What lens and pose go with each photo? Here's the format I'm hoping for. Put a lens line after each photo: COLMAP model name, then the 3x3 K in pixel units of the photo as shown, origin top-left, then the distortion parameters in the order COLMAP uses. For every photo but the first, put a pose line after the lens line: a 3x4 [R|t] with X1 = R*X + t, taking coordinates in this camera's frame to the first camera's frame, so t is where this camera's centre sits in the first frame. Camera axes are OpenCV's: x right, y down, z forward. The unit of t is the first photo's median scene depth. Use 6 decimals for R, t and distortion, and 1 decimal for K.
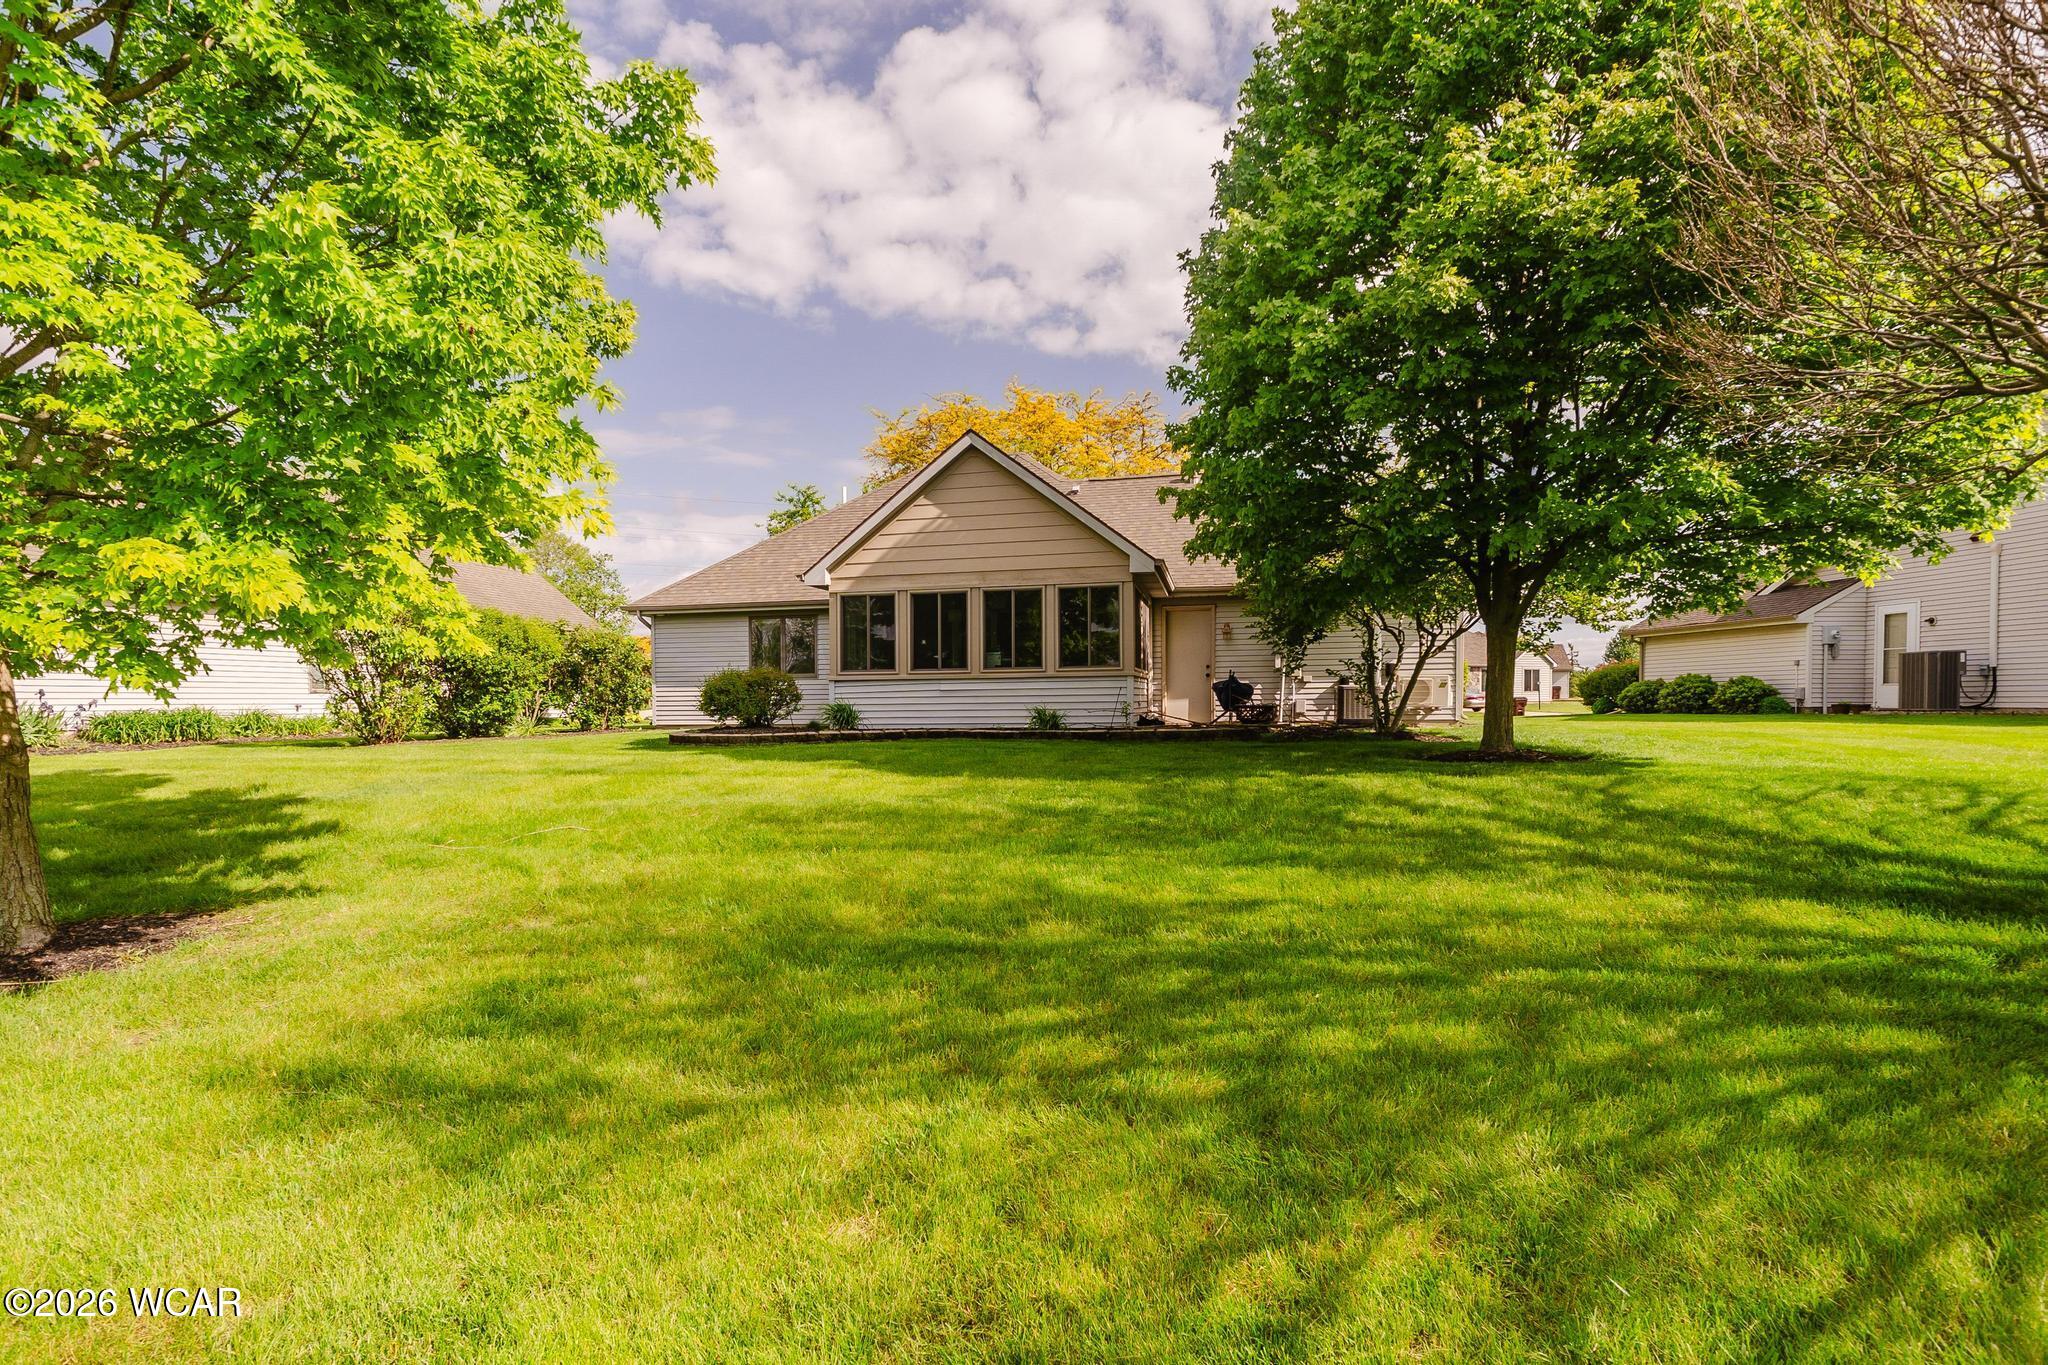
lens RADIAL K [[1045.8, 0, 1020.5], [0, 1045.8, 692.3], [0, 0, 1]] dist [-0.004177, -0.000673]
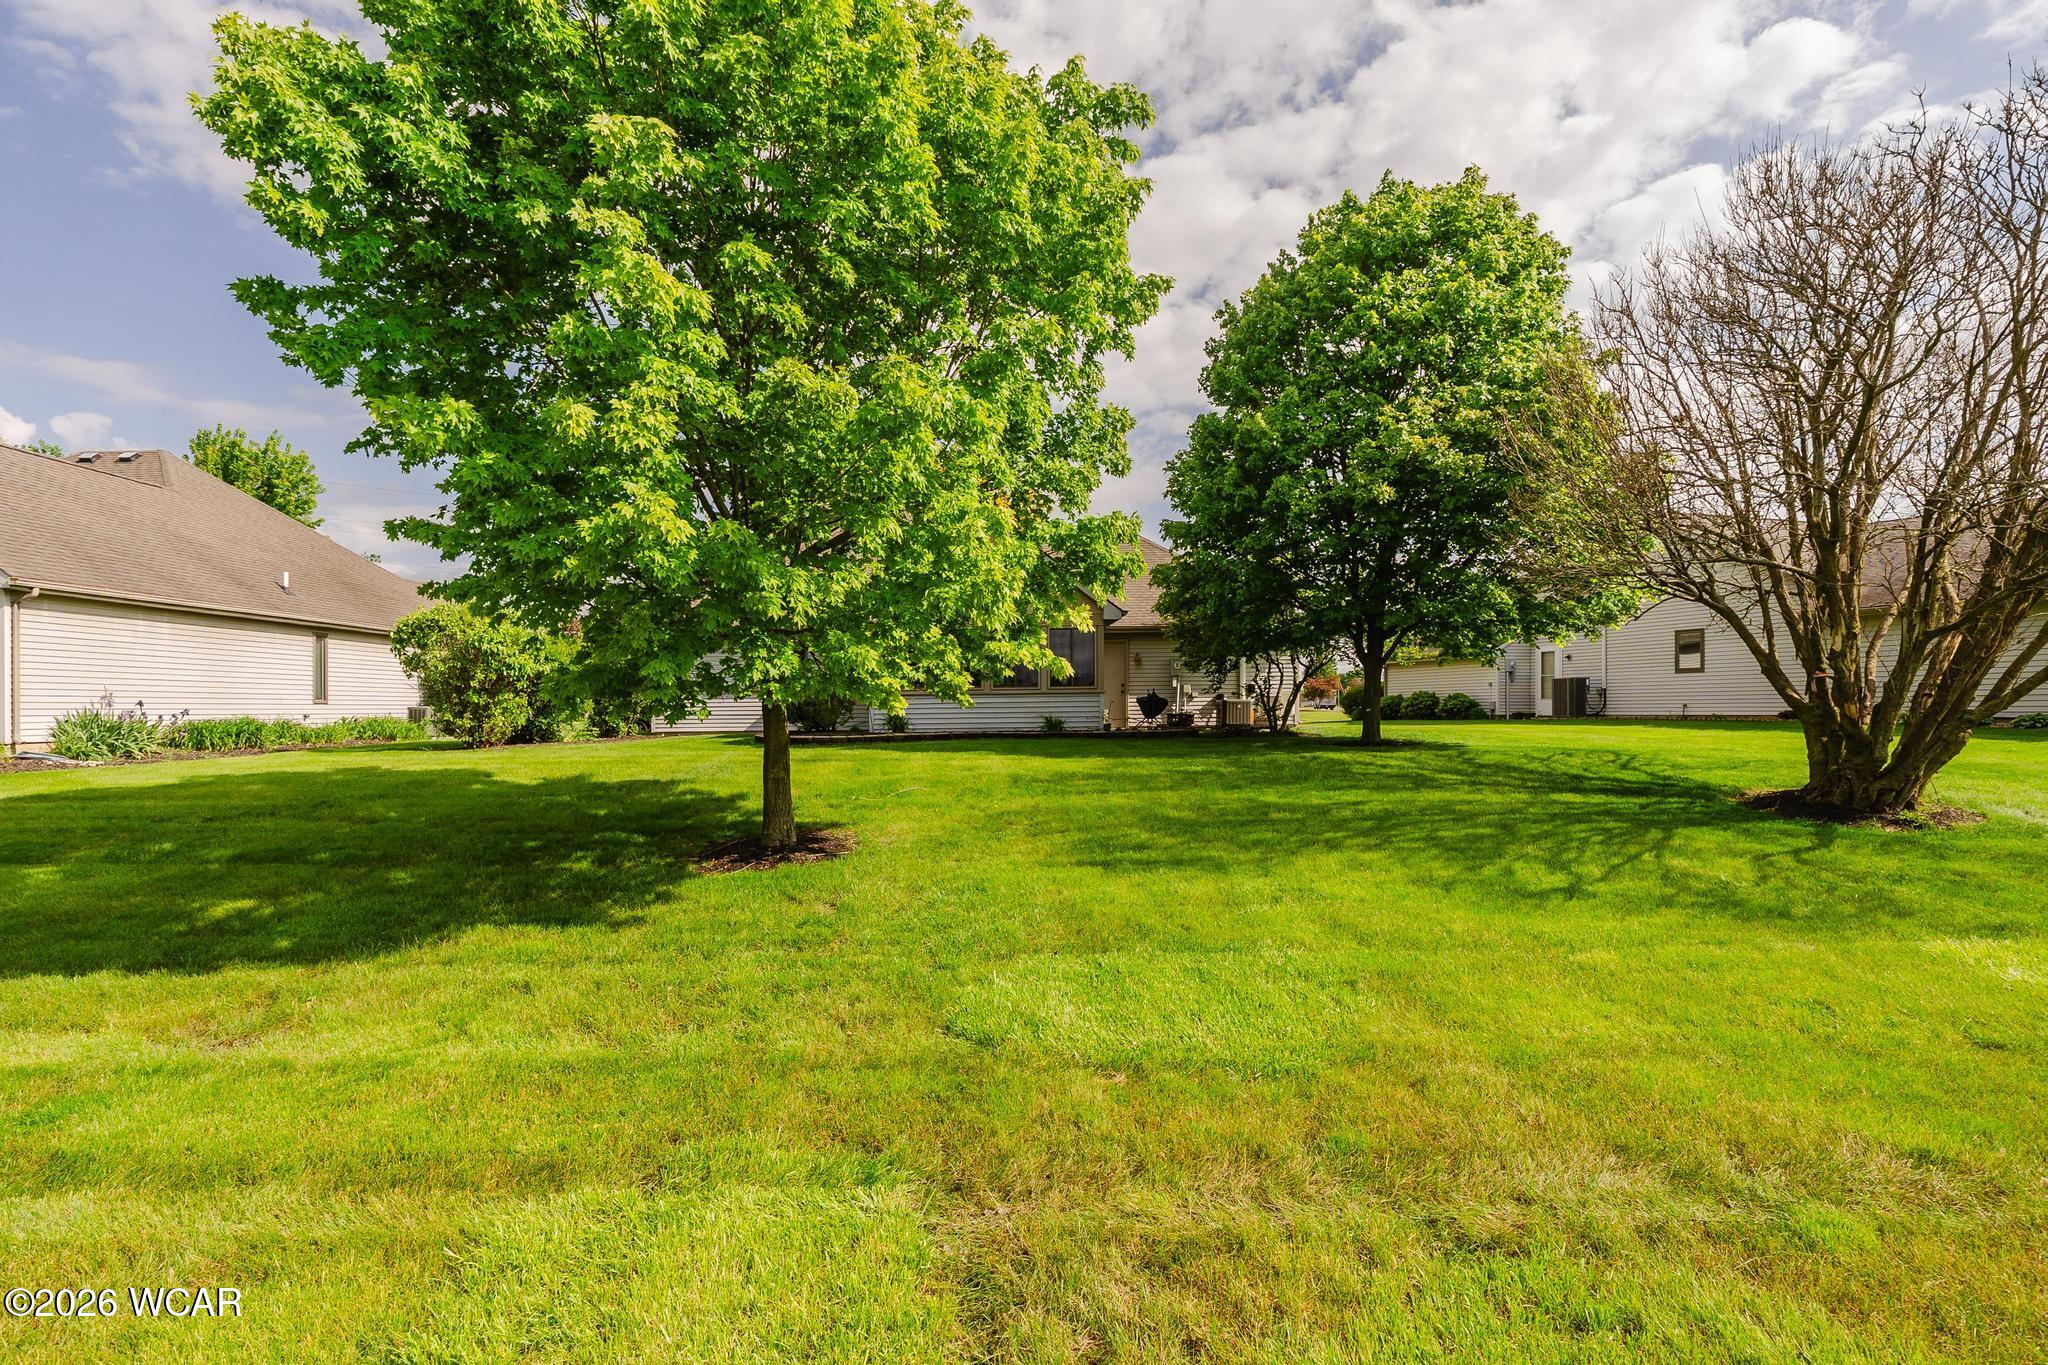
lens RADIAL K [[1045.8, 0, 1027.6], [0, 1045.8, 685.9], [0, 0, 1]] dist [-0.004177, -0.000673]
pose [[0.965464, 0.005662, 0.260476, -0.366030], [-0.001739, 0.999882, -0.015288, -0.003521], [-0.260532, 0.014307, 0.965359, -0.338943]]
